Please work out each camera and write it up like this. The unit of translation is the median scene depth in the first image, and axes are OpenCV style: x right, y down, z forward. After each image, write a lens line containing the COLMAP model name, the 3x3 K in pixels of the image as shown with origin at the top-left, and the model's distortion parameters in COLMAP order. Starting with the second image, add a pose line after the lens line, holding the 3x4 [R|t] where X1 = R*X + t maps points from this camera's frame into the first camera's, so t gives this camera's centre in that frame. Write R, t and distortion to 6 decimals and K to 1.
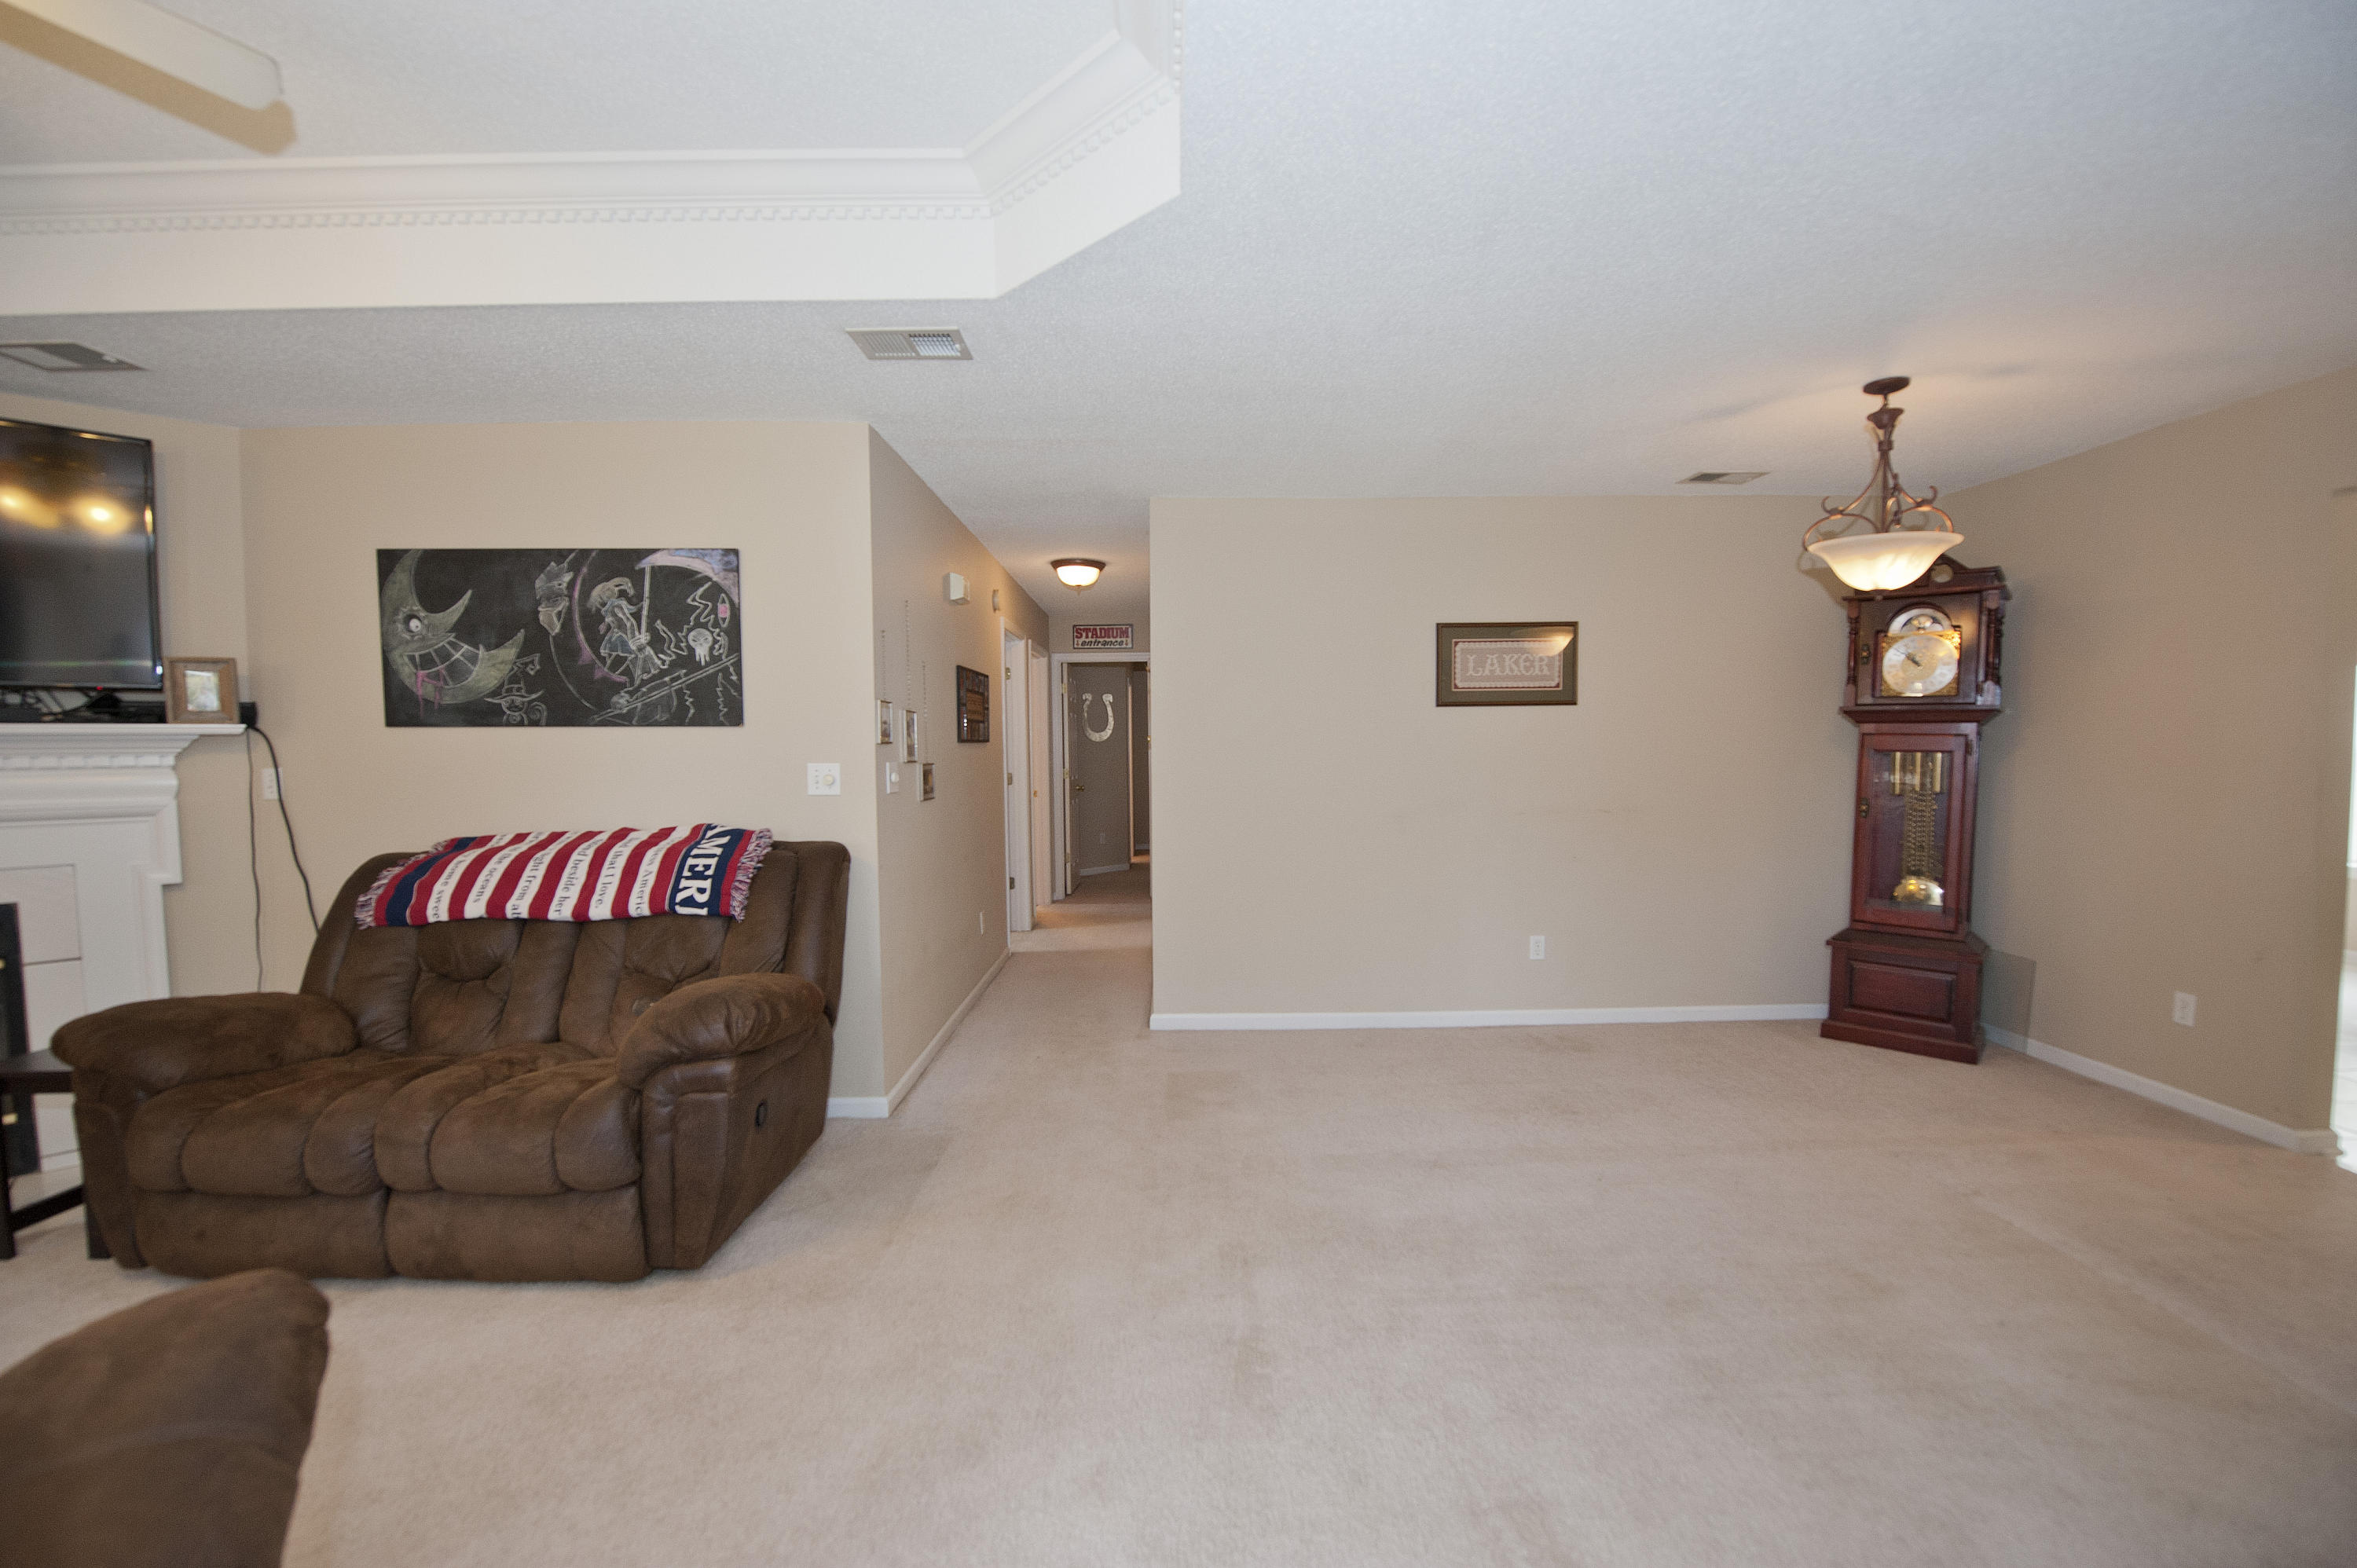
lens RADIAL K [[946.1, 0, 1185.4], [0, 946.1, 796.9], [0, 0, 1]] dist [-0.011925, -0.003154]
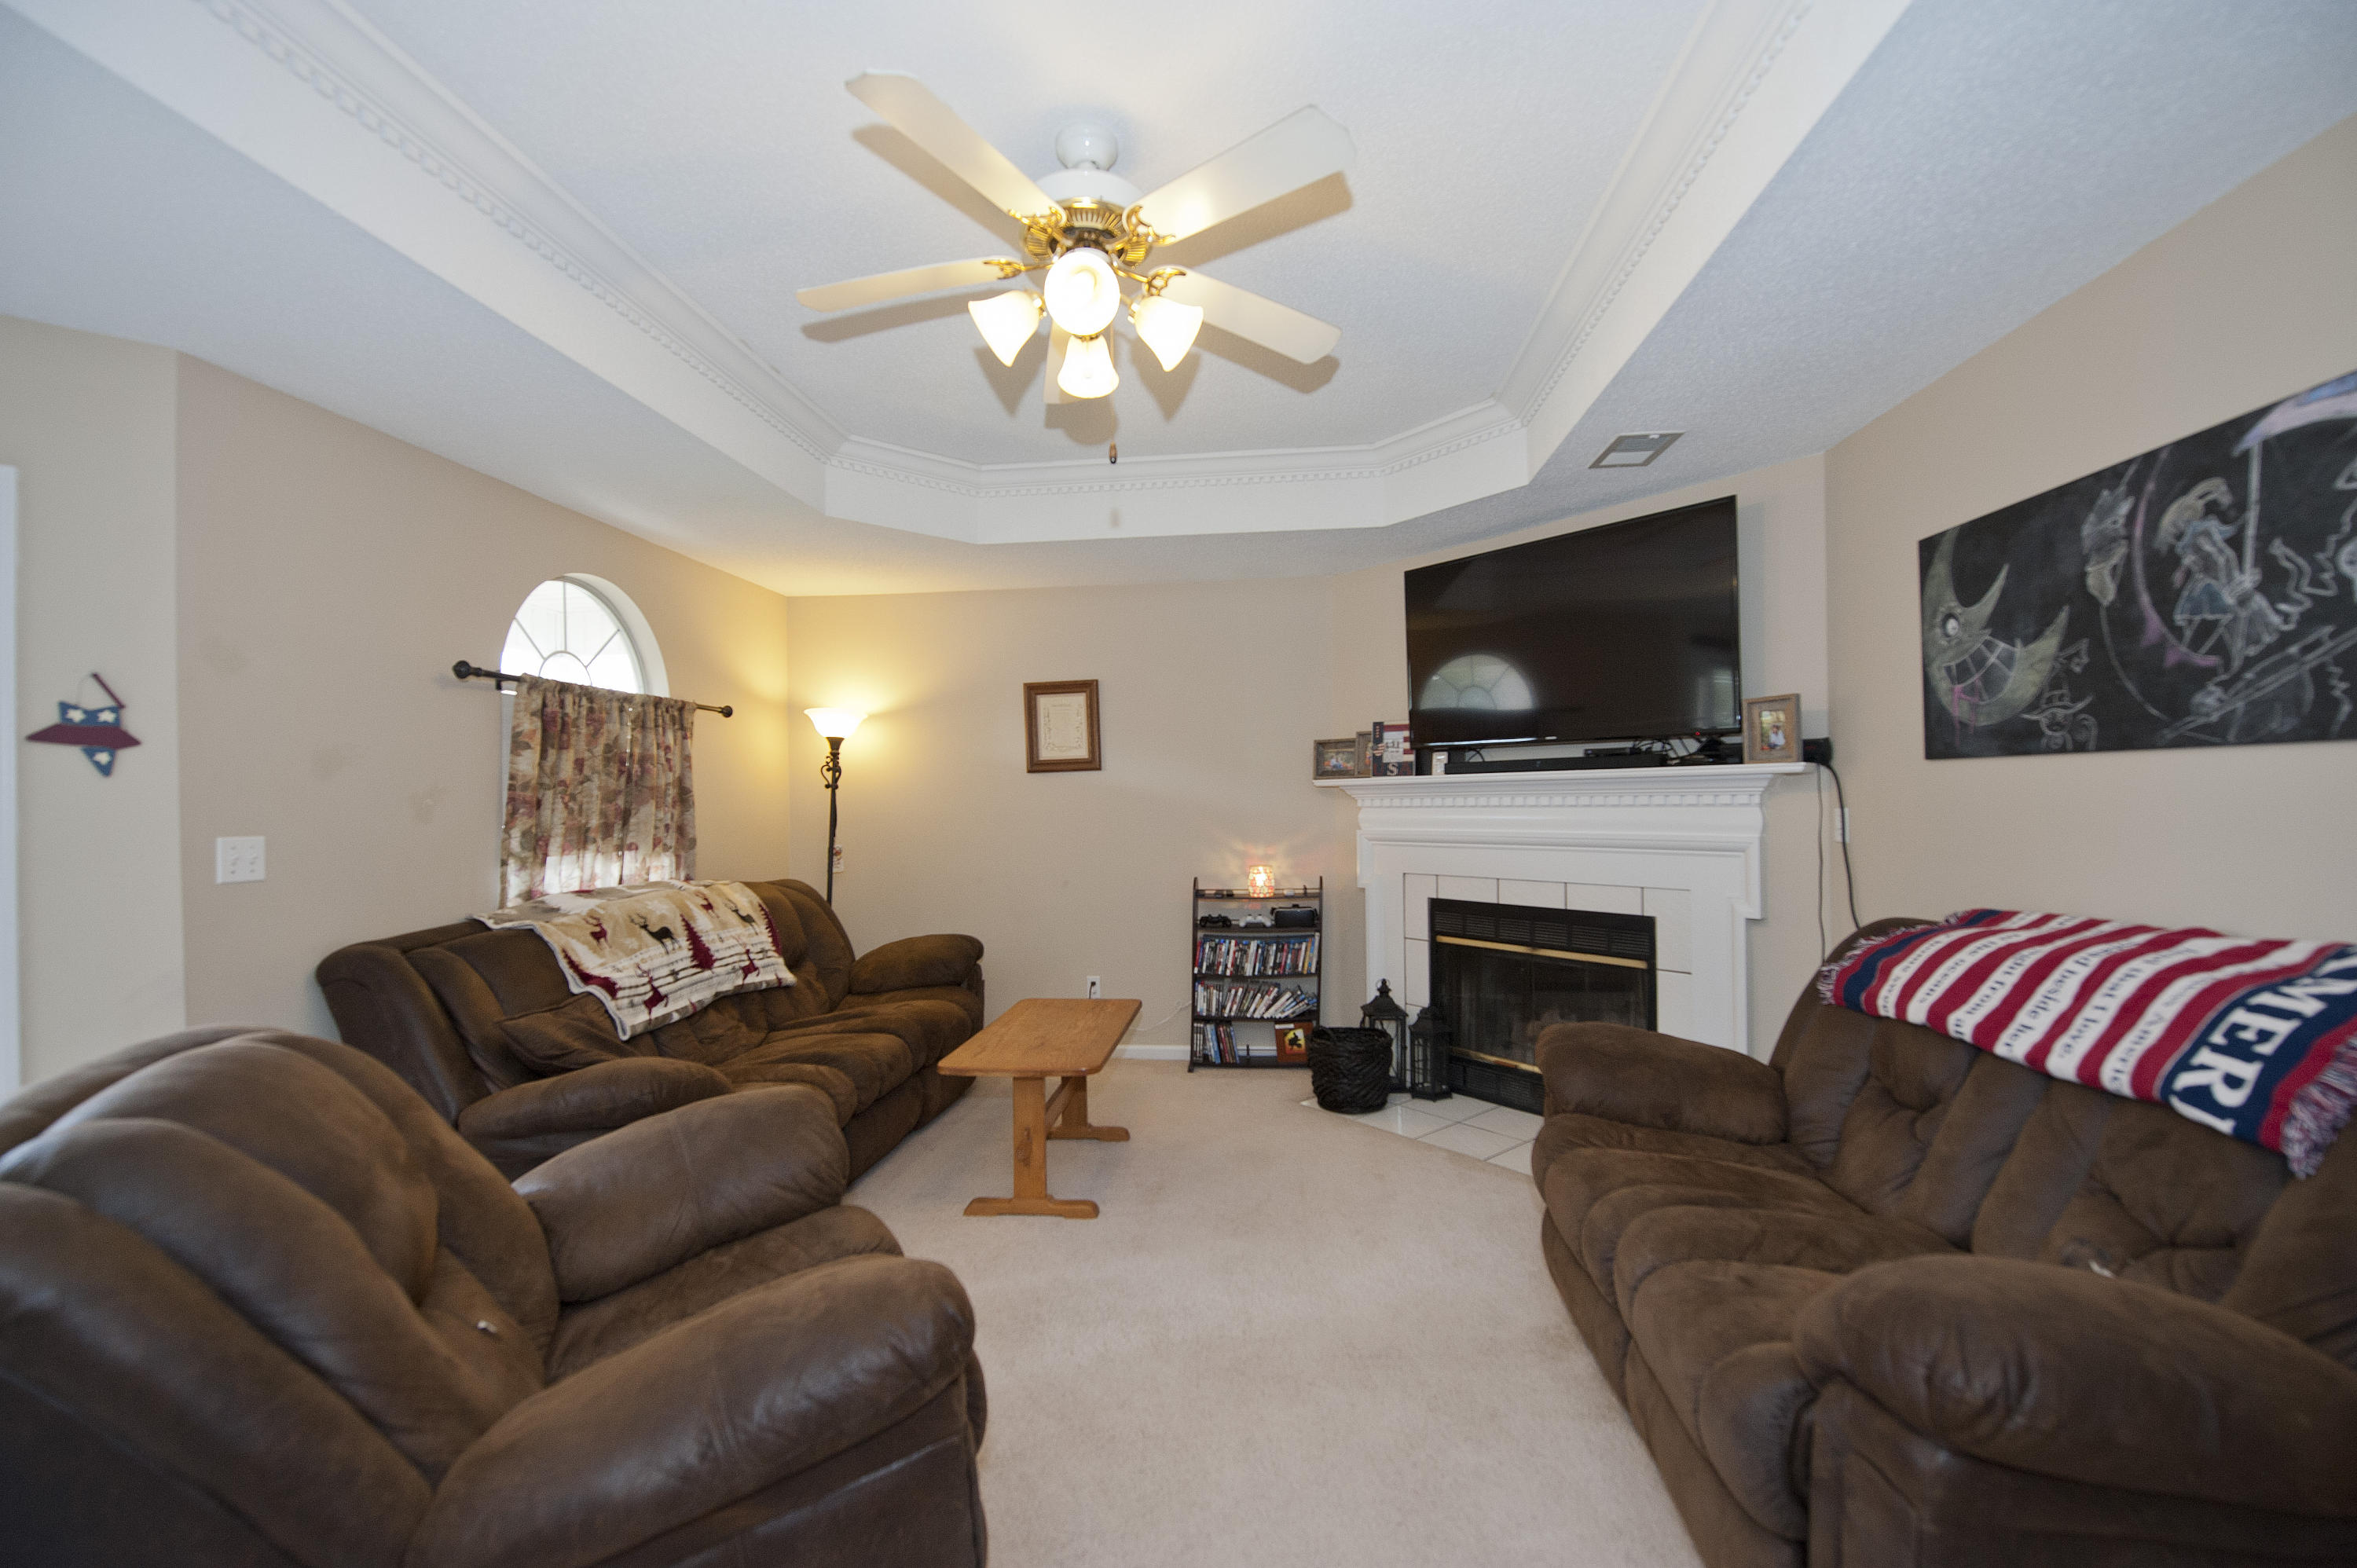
lens RADIAL K [[946.1, 0, 1185.4], [0, 946.1, 796.9], [0, 0, 1]] dist [-0.011925, -0.003154]
pose [[-0.114382, 0.007674, -0.993407, 0.016736], [-0.036816, 0.999250, 0.011958, -0.029430], [0.992754, 0.037941, -0.114014, 0.465965]]
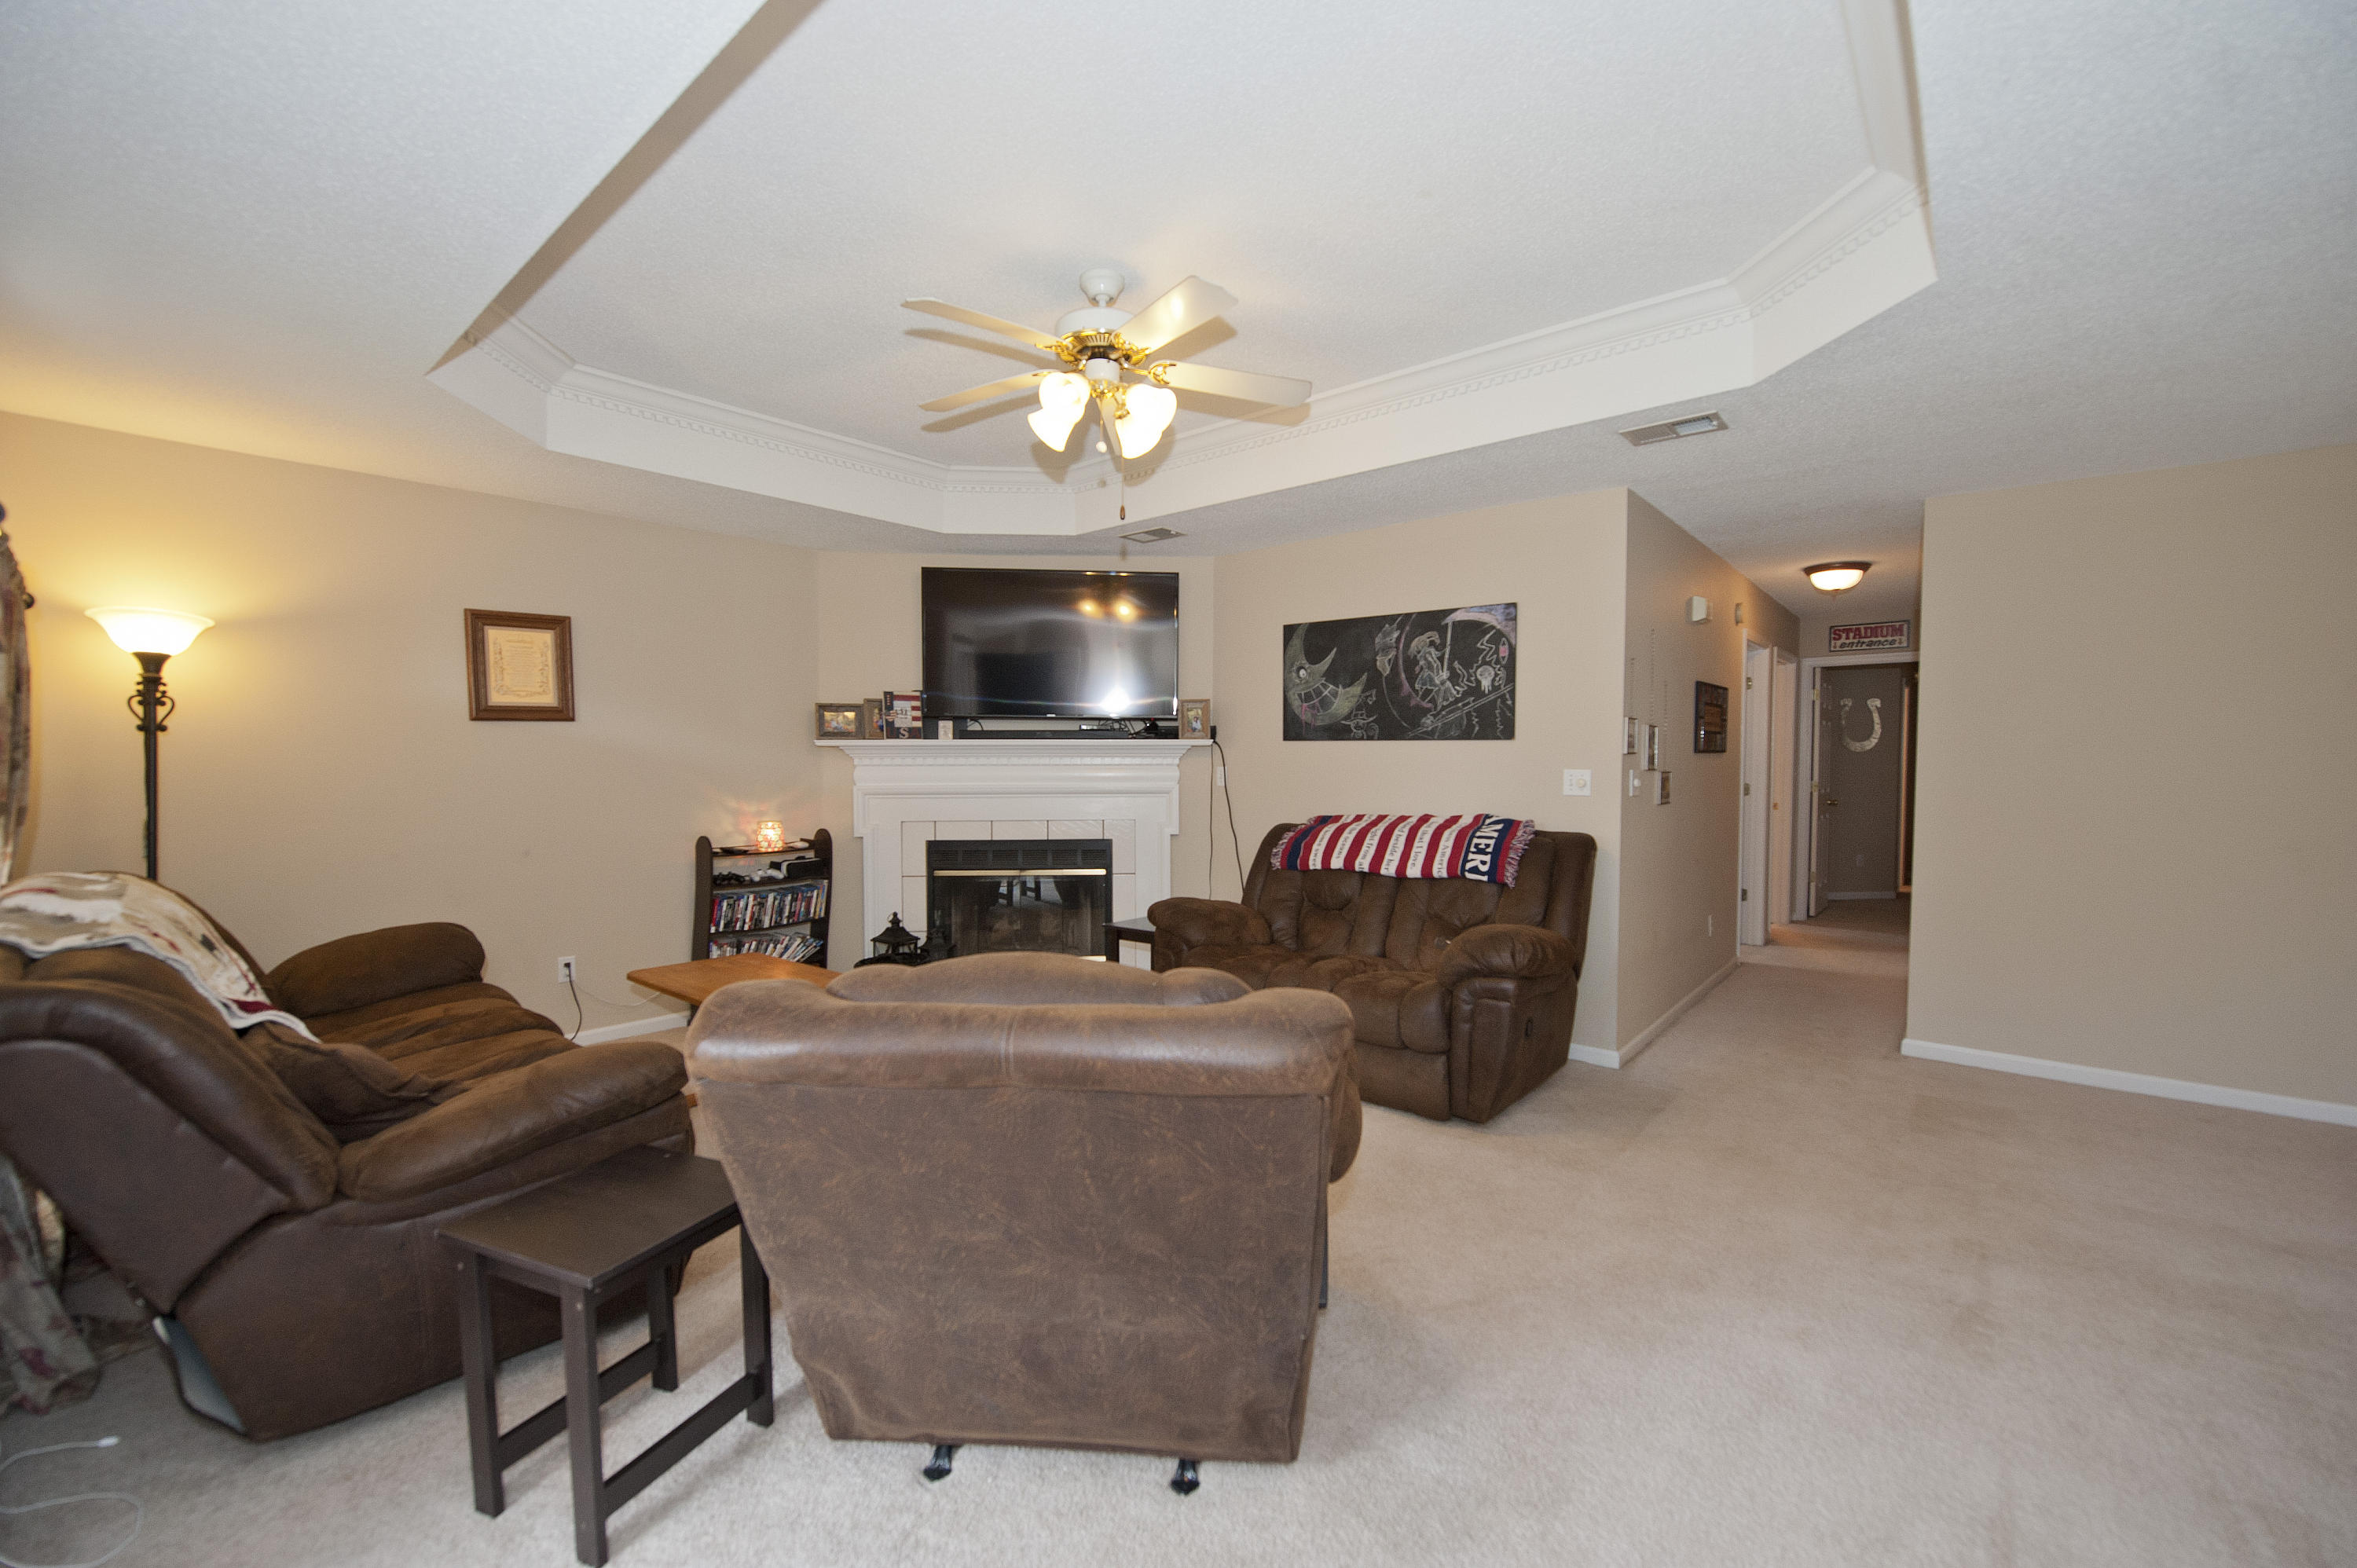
lens RADIAL K [[946.1, 0, 1185.4], [0, 946.1, 796.9], [0, 0, 1]] dist [-0.011925, -0.003154]
pose [[0.752493, 0.035574, -0.657639, 0.043832], [-0.041004, 0.999134, 0.007129, 0.012235], [0.657322, 0.021602, 0.753300, -0.265925]]
